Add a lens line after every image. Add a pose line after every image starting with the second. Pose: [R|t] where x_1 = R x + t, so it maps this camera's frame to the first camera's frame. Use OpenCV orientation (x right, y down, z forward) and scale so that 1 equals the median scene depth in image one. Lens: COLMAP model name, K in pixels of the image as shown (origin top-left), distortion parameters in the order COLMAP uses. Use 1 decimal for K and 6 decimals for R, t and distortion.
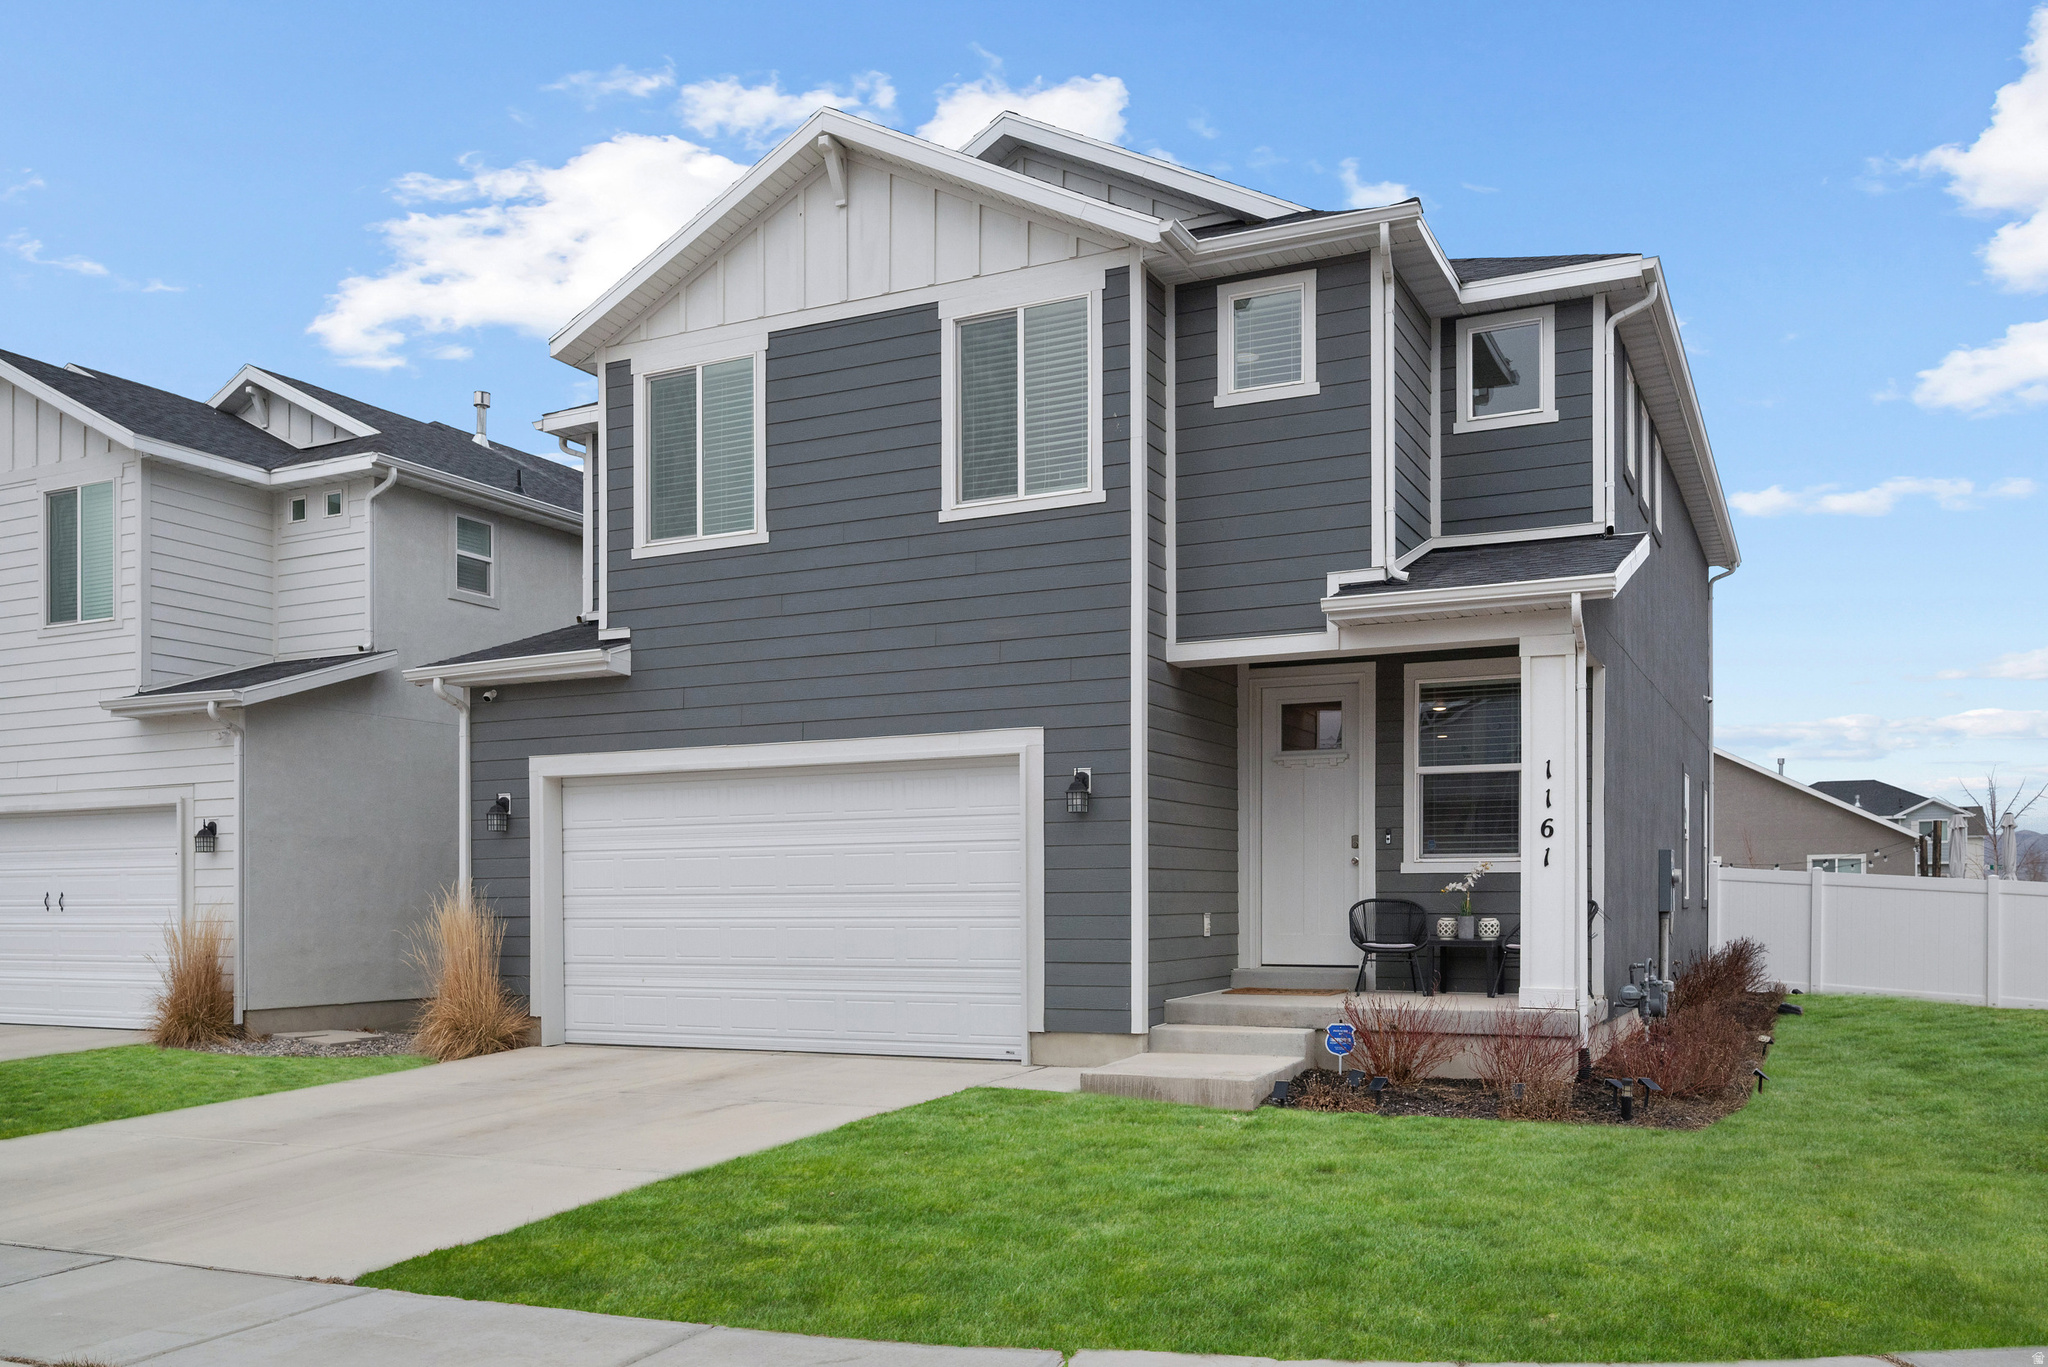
lens RADIAL K [[1668.5, 0, 1025.5], [0, 1668.5, 901.5], [0, 0, 1]] dist [0.000816, -0.001181]
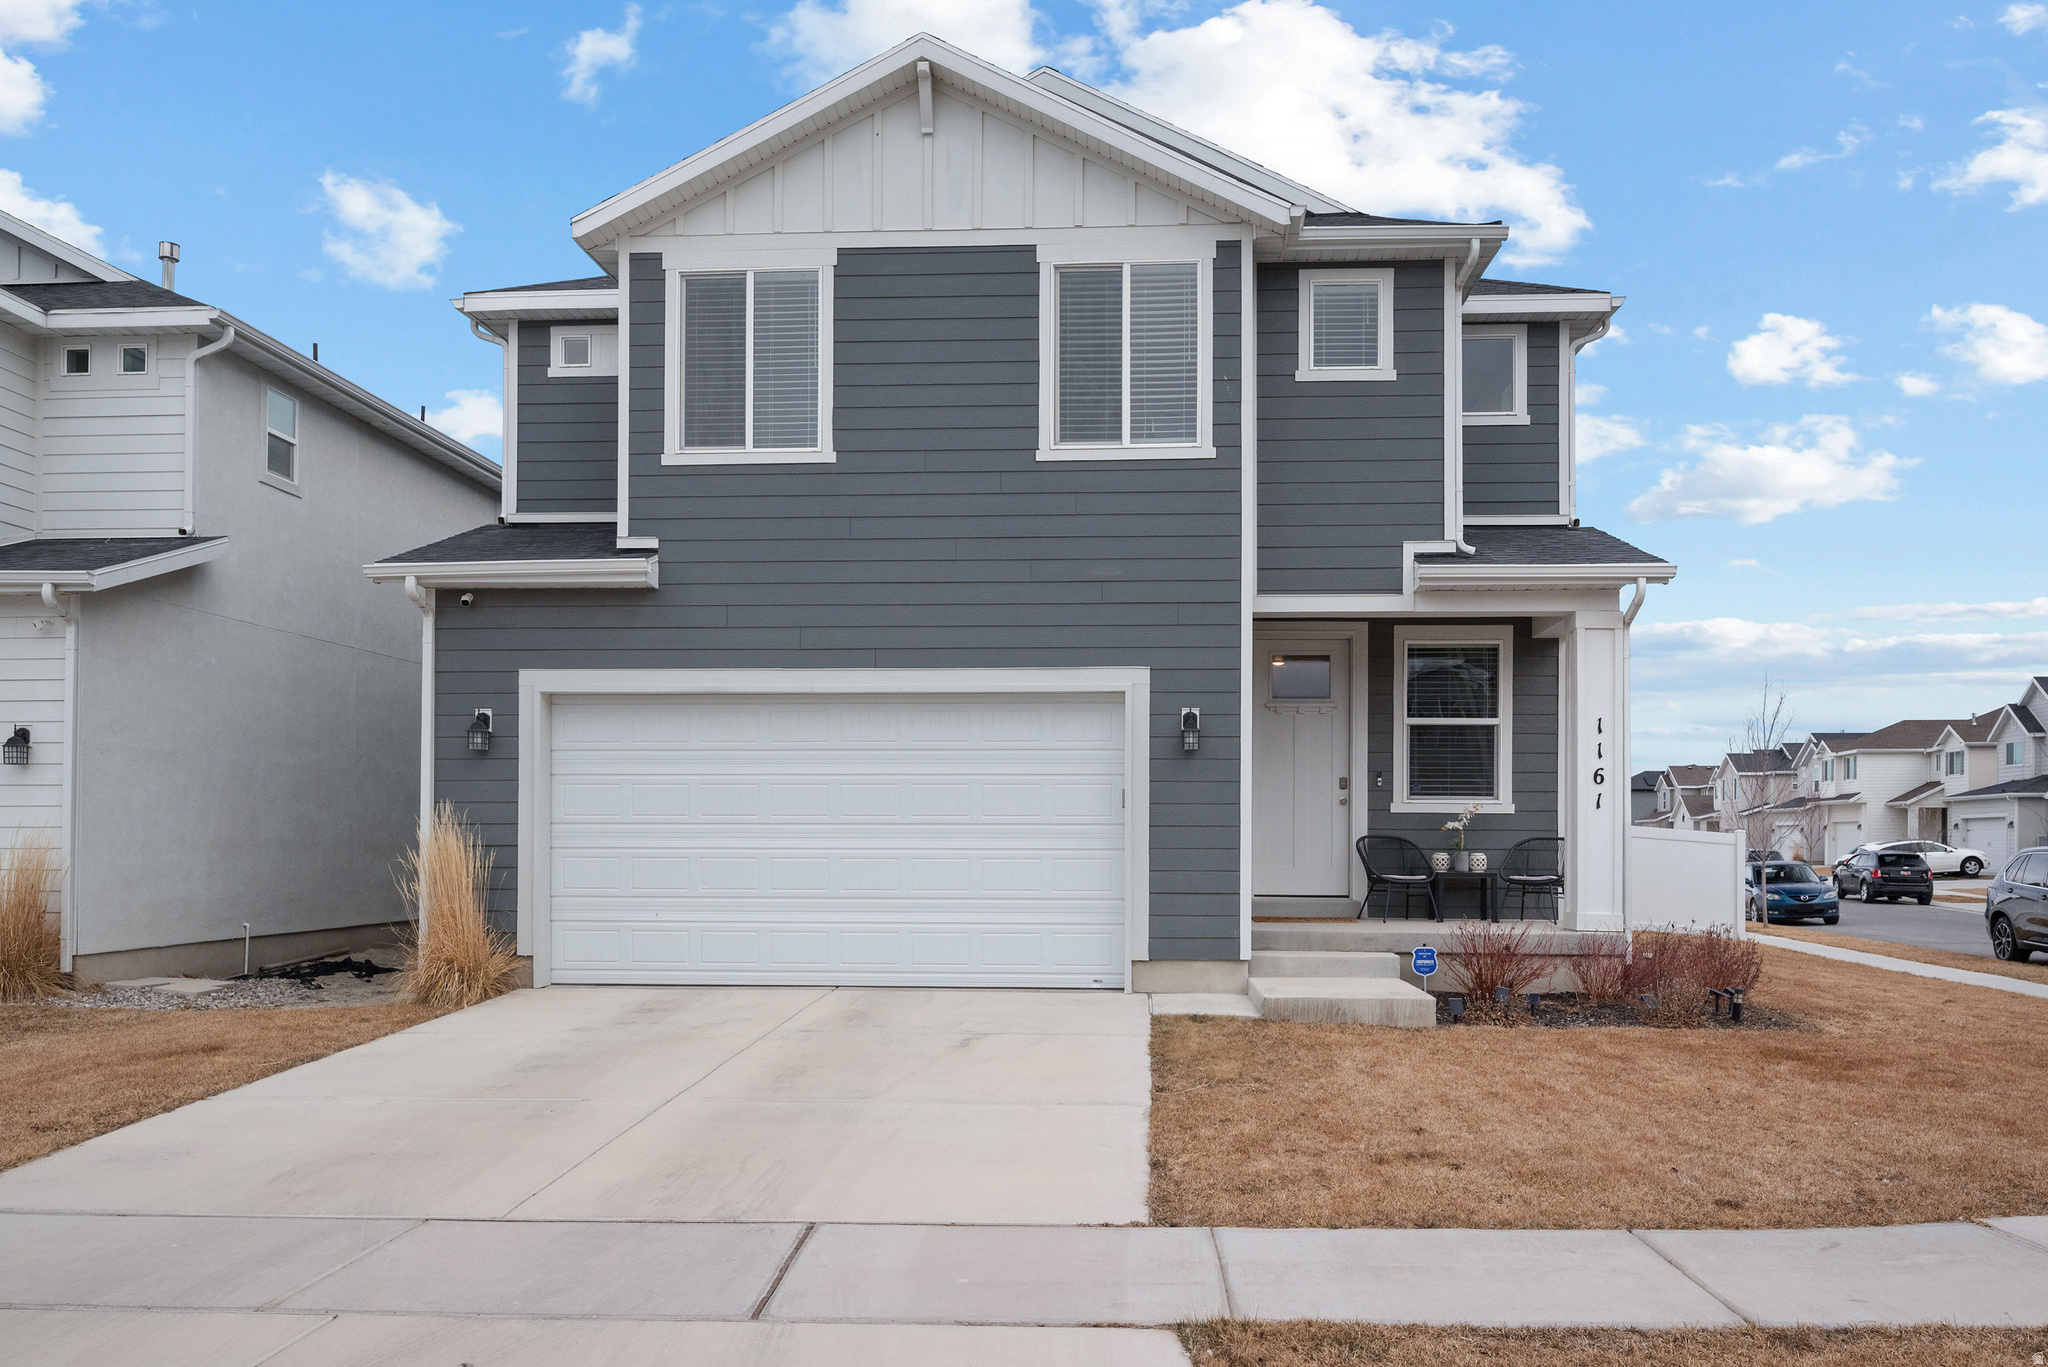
lens RADIAL K [[1644.3, 0, 1021.3], [0, 1644.3, 810.6], [0, 0, 1]] dist [-0.002448, 0.002012]
pose [[0.926566, 0.015710, 0.375803, -0.427755], [-0.009576, 0.999789, -0.018183, 0.004248], [-0.376010, 0.013249, 0.926521, 0.076916]]
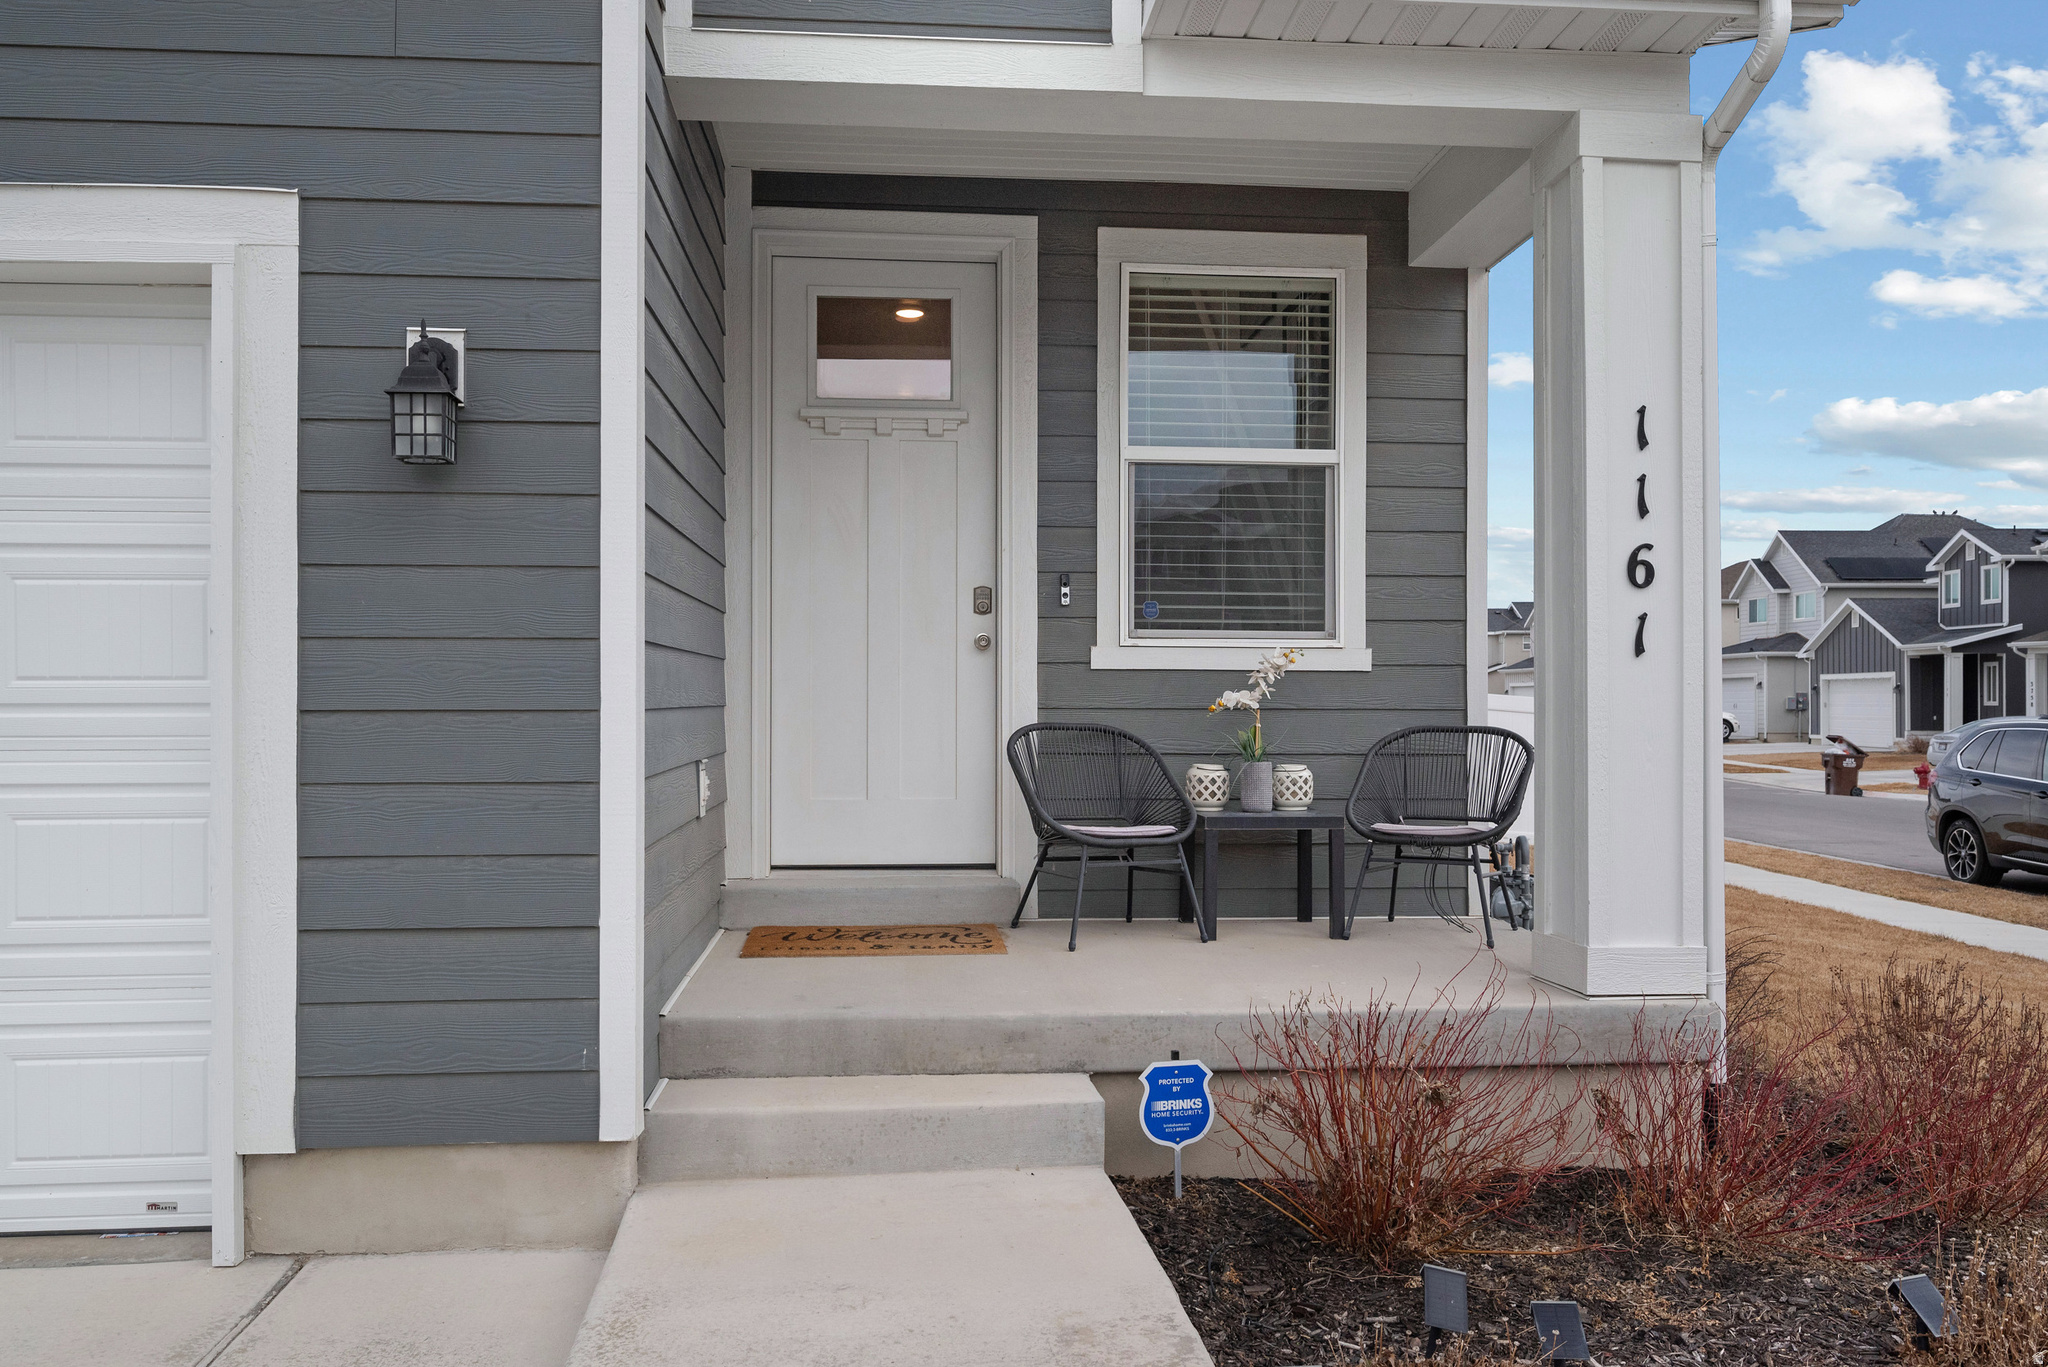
lens RADIAL K [[1610.5, 0, 1024.0], [0, 1610.5, 683.5], [0, 0, 1]] dist [-0.007052, -0.002737]
pose [[0.855254, 0.010840, 0.518096, -0.028157], [-0.004974, 0.999907, -0.012711, -0.007098], [-0.518186, 0.008294, 0.855228, 0.636629]]
